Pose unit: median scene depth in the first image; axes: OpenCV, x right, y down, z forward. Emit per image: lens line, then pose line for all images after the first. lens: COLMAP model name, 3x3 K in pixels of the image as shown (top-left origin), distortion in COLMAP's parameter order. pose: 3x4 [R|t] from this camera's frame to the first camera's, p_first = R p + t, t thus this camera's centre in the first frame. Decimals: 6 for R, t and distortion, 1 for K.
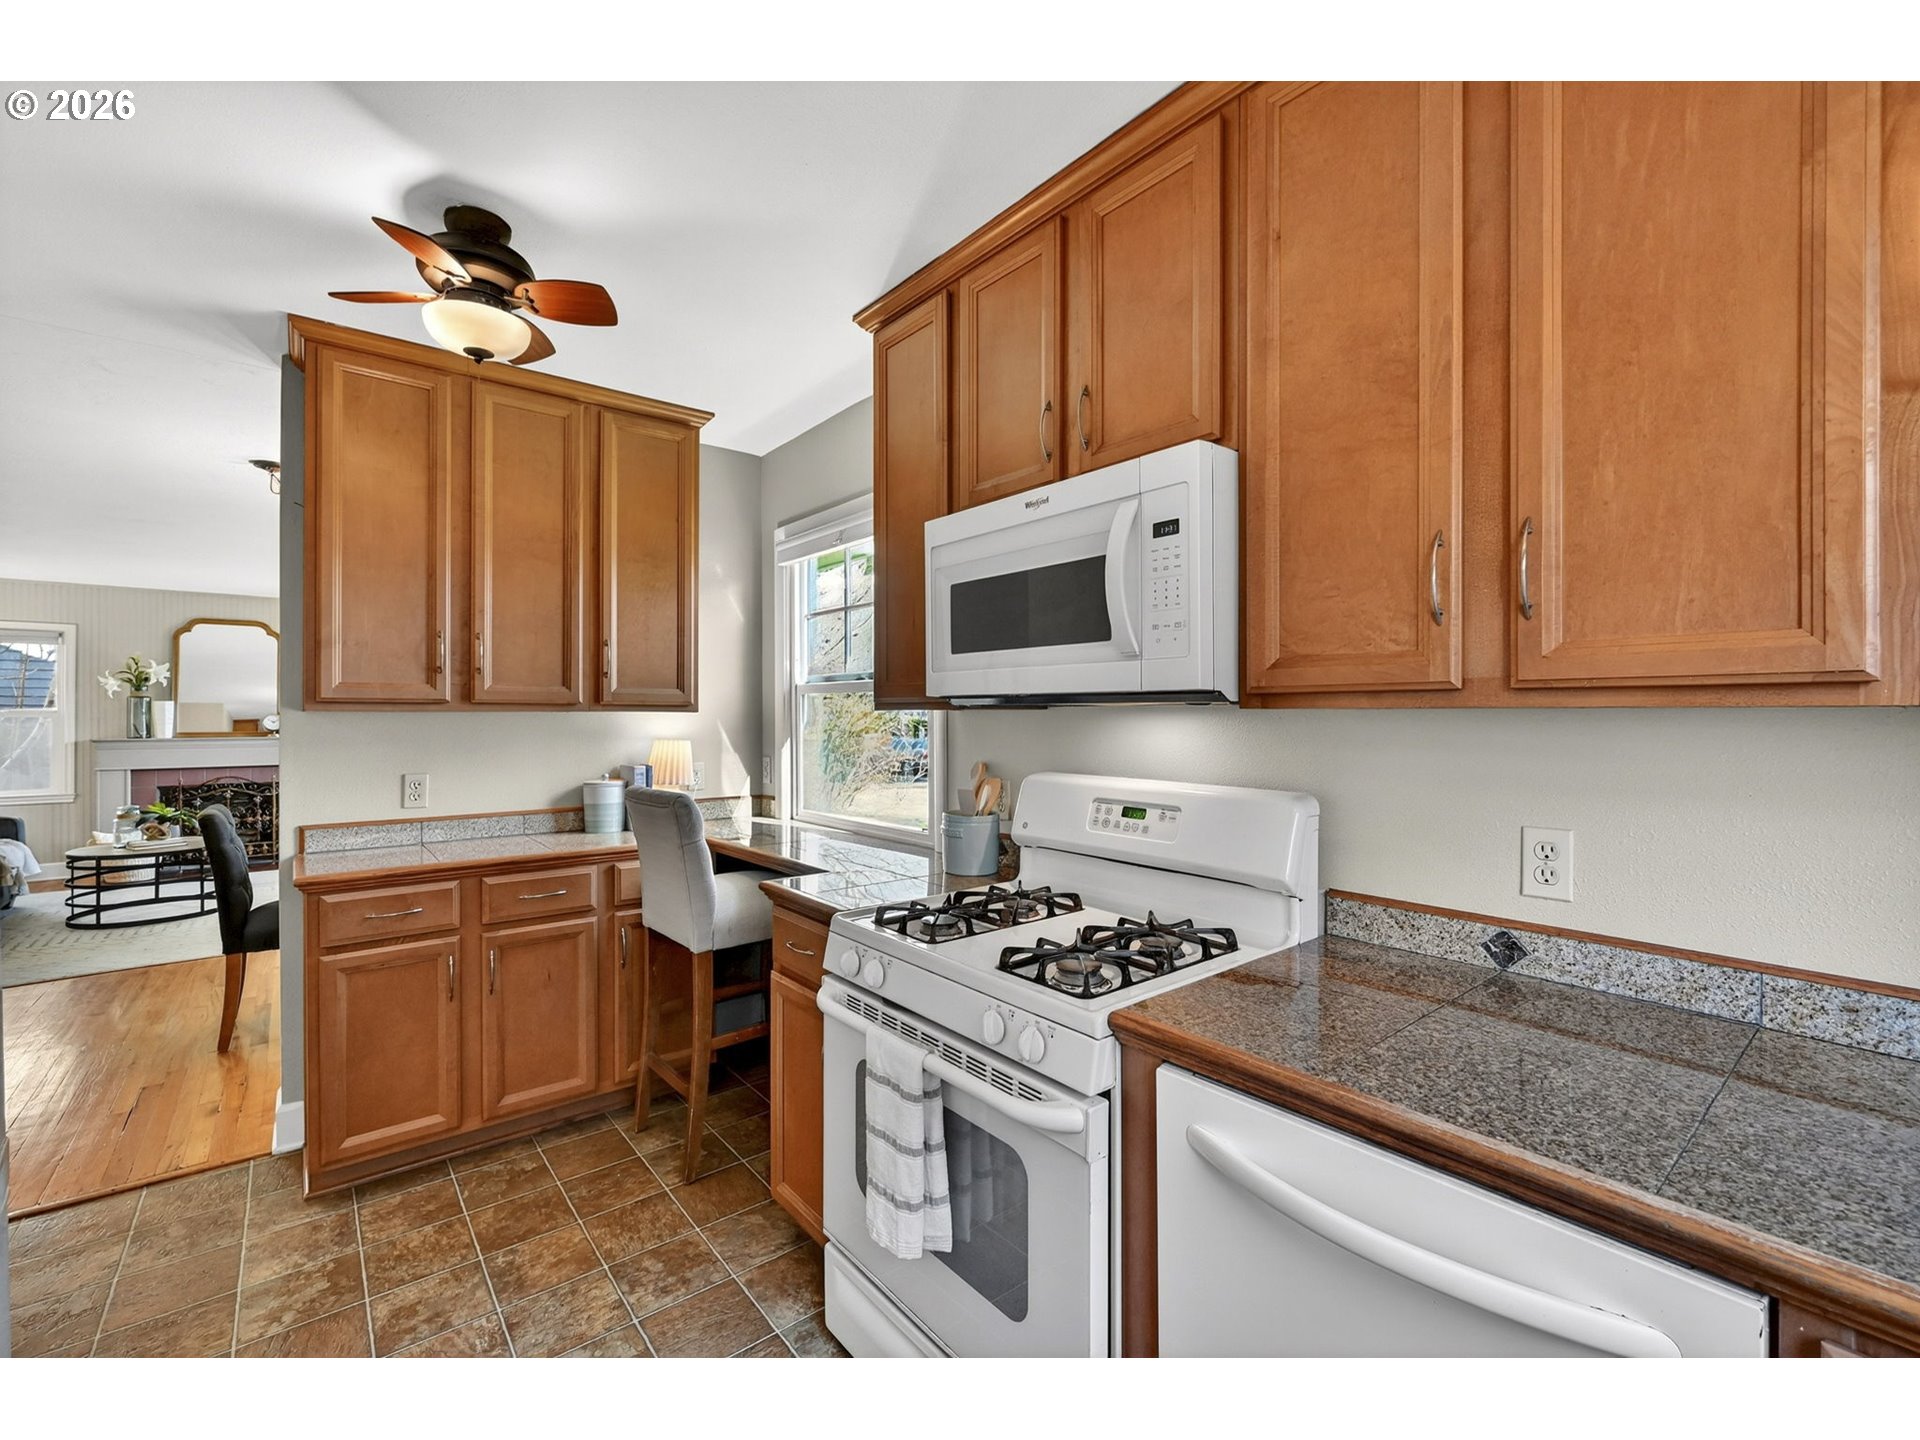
lens RADIAL K [[810.8, 0, 960.0], [0, 810.8, 720.0], [0, 0, 1]] dist [-0.002653, -0.000368]
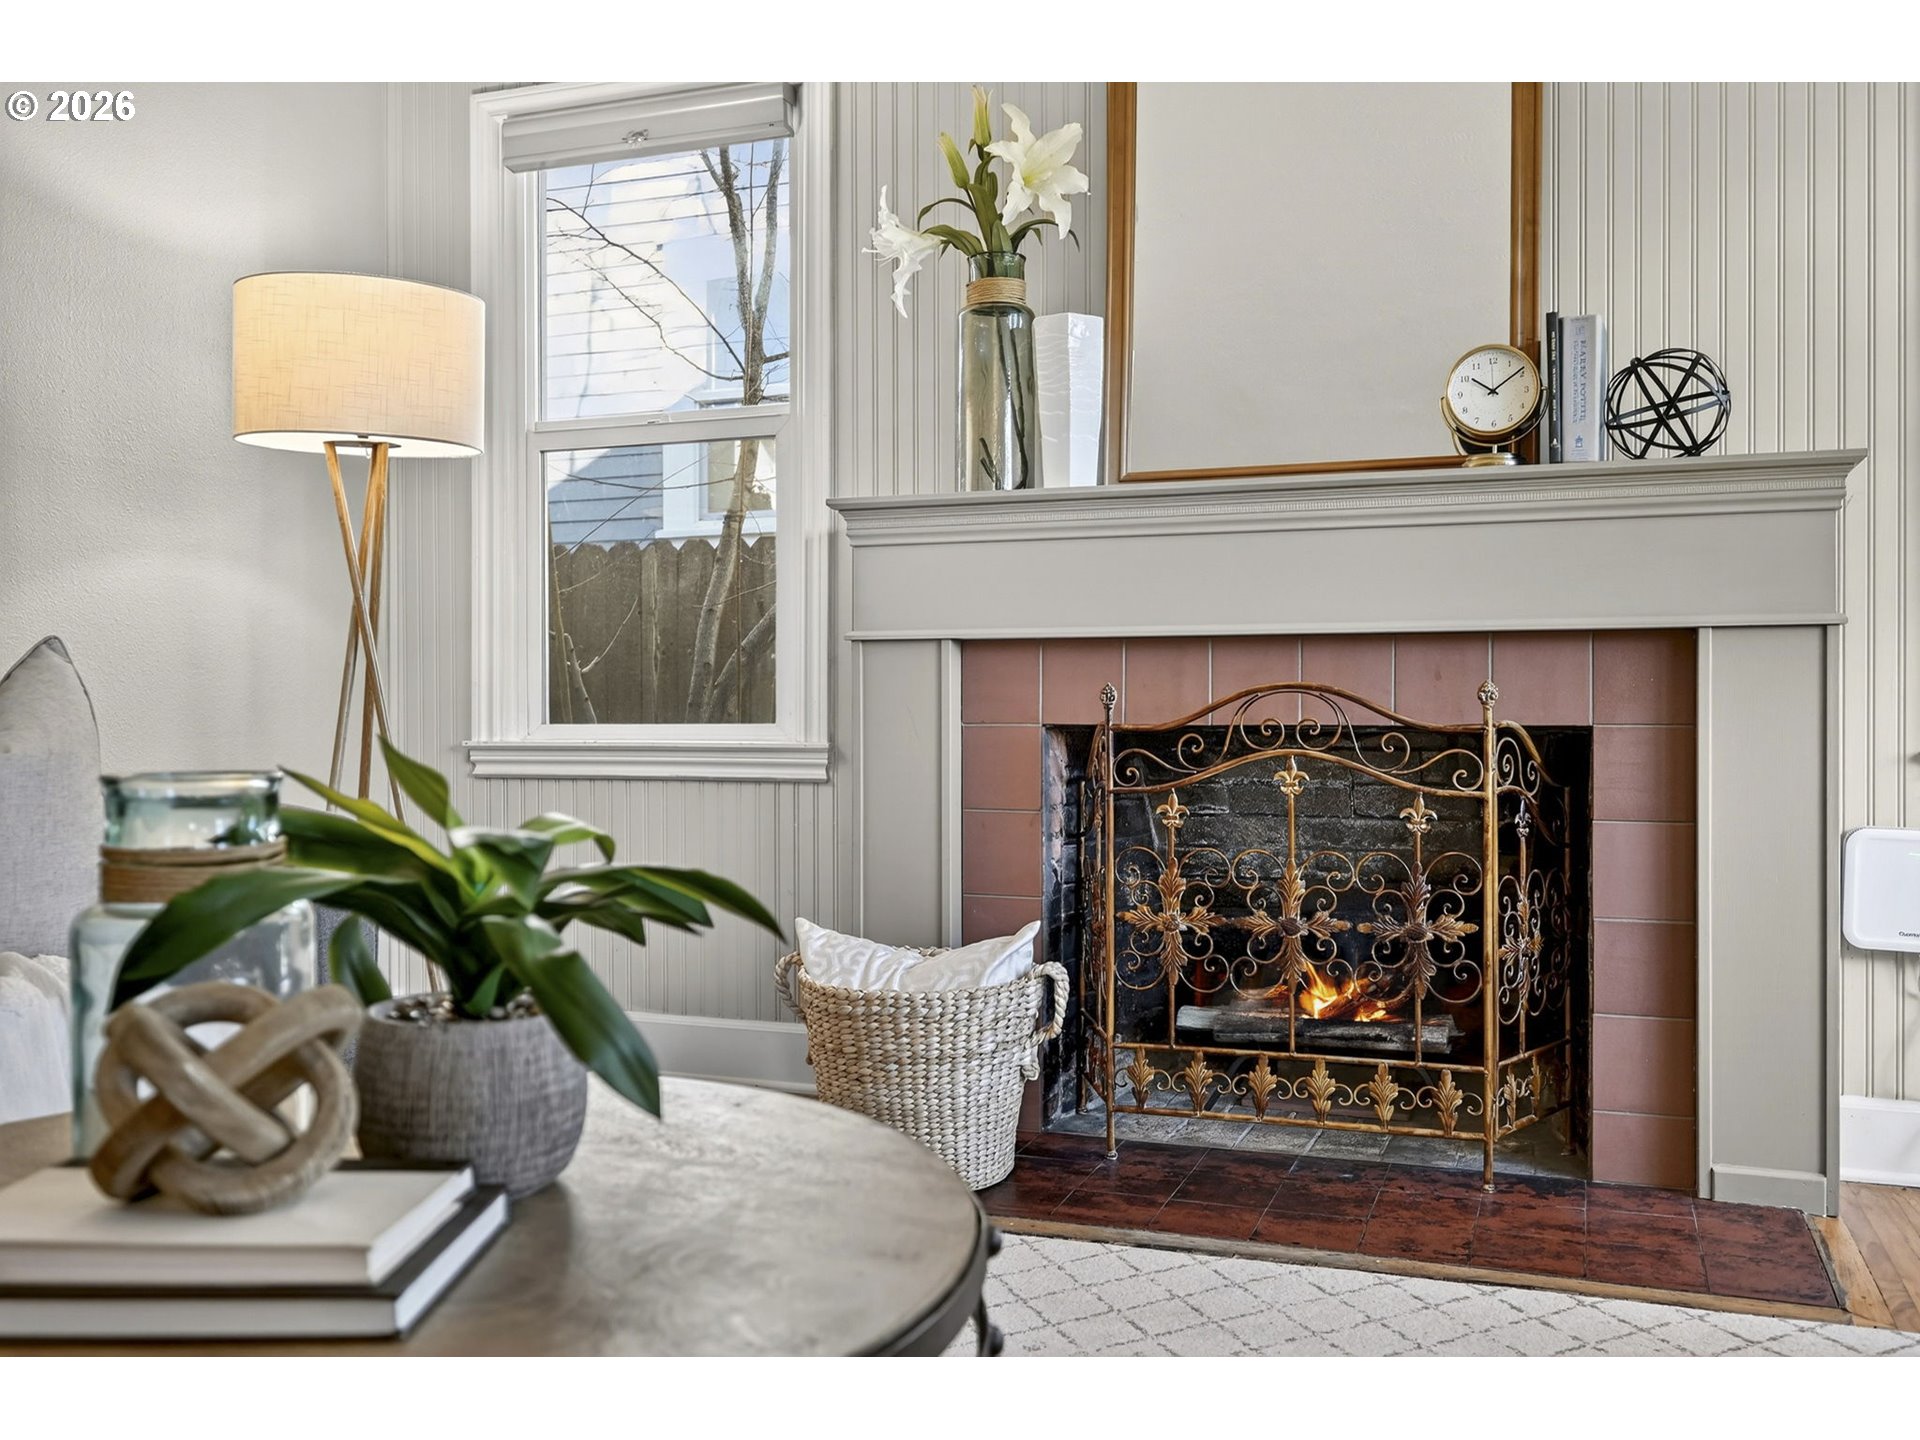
lens RADIAL K [[1626.8, 0, 961.9], [0, 1626.8, 724.2], [0, 0, 1]] dist [-0.004942, -0.004272]
pose [[0.500942, 0.012290, -0.865393, -0.639272], [0.001689, 0.999883, 0.015177, 0.075419], [0.865479, -0.009064, 0.500863, 0.770592]]
